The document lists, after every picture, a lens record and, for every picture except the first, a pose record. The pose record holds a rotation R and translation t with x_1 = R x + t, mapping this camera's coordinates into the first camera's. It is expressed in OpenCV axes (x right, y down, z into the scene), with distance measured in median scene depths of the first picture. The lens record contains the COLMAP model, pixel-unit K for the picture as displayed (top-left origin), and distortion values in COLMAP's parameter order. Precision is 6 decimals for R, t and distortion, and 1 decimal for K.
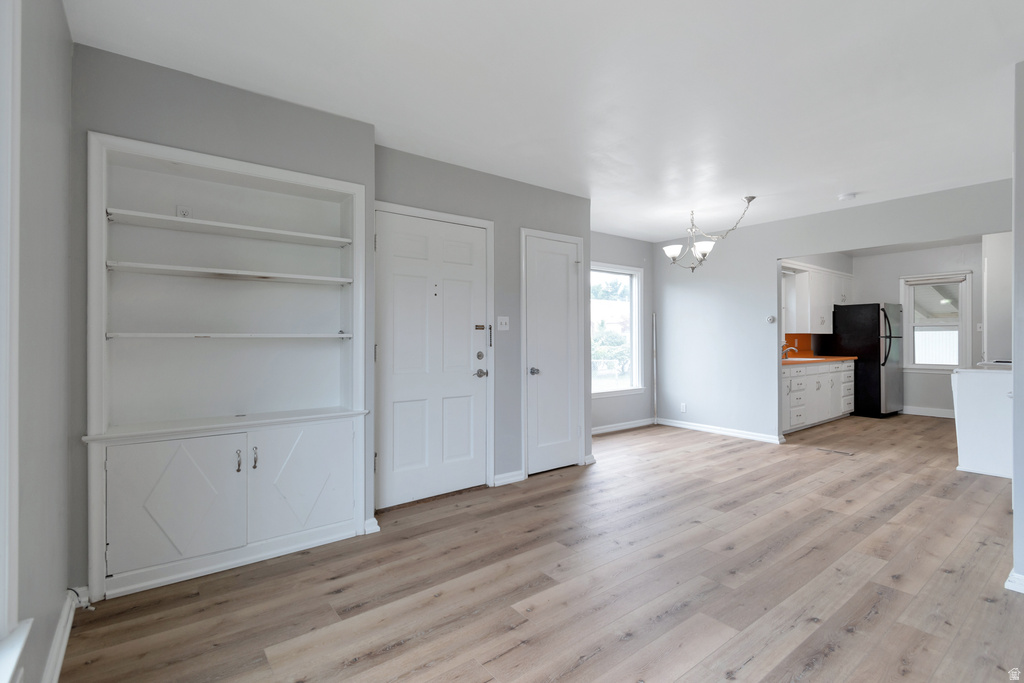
lens RADIAL K [[481.7, 0, 513.7], [0, 481.7, 339.3], [0, 0, 1]] dist [-0.000942, -0.001450]
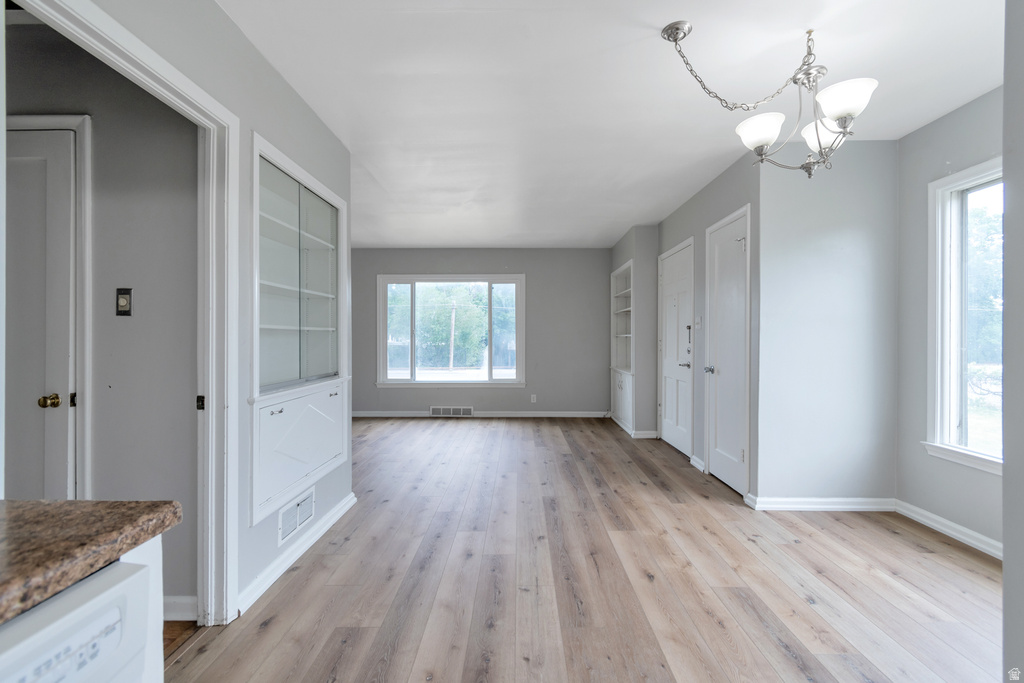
lens RADIAL K [[460.3, 0, 521.3], [0, 460.3, 341.9], [0, 0, 1]] dist [0.004437, -0.001372]
pose [[-0.612344, 0.010050, -0.790527, 1.543130], [0.001060, 0.999929, 0.011891, -0.002515], [0.790591, 0.006443, -0.612311, 1.917291]]
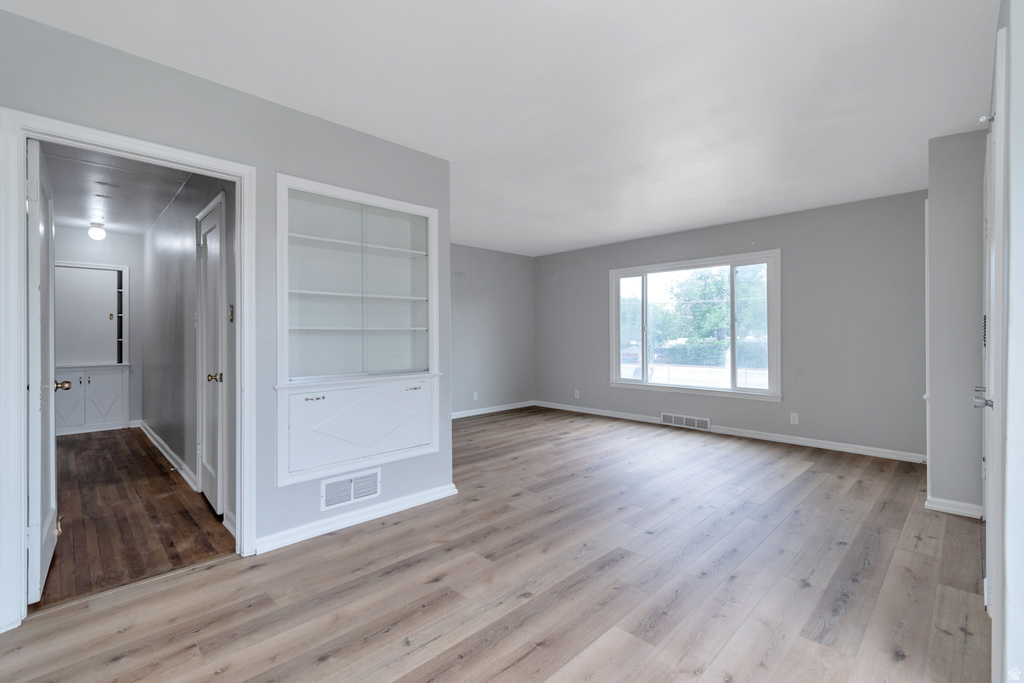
lens RADIAL K [[460.3, 0, 513.4], [0, 460.3, 334.4], [0, 0, 1]] dist [0.004437, -0.001372]
pose [[-0.992605, 0.004681, -0.121302, 0.851990], [0.004424, 0.999987, 0.002389, -0.006396], [0.121312, 0.001835, -0.992613, 2.107524]]
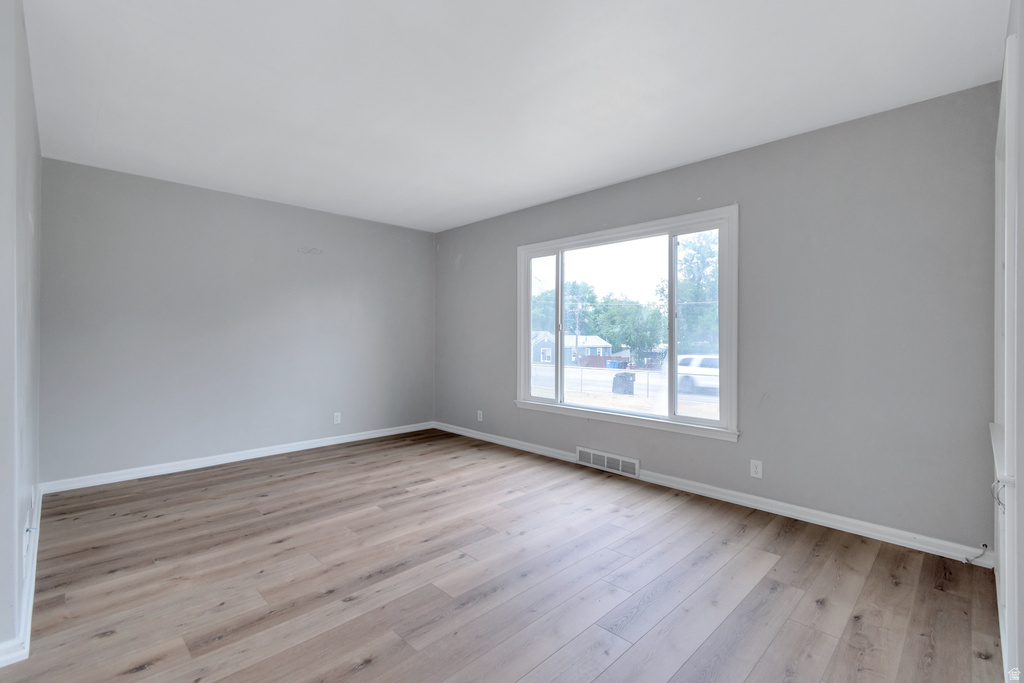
lens RADIAL K [[460.3, 0, 515.7], [0, 460.3, 335.4], [0, 0, 1]] dist [0.004437, -0.001372]
pose [[-0.992167, -0.004732, -0.124828, 0.289063], [-0.004807, 0.999988, 0.000307, 0.000104], [0.124825, 0.000904, -0.992178, 1.523355]]
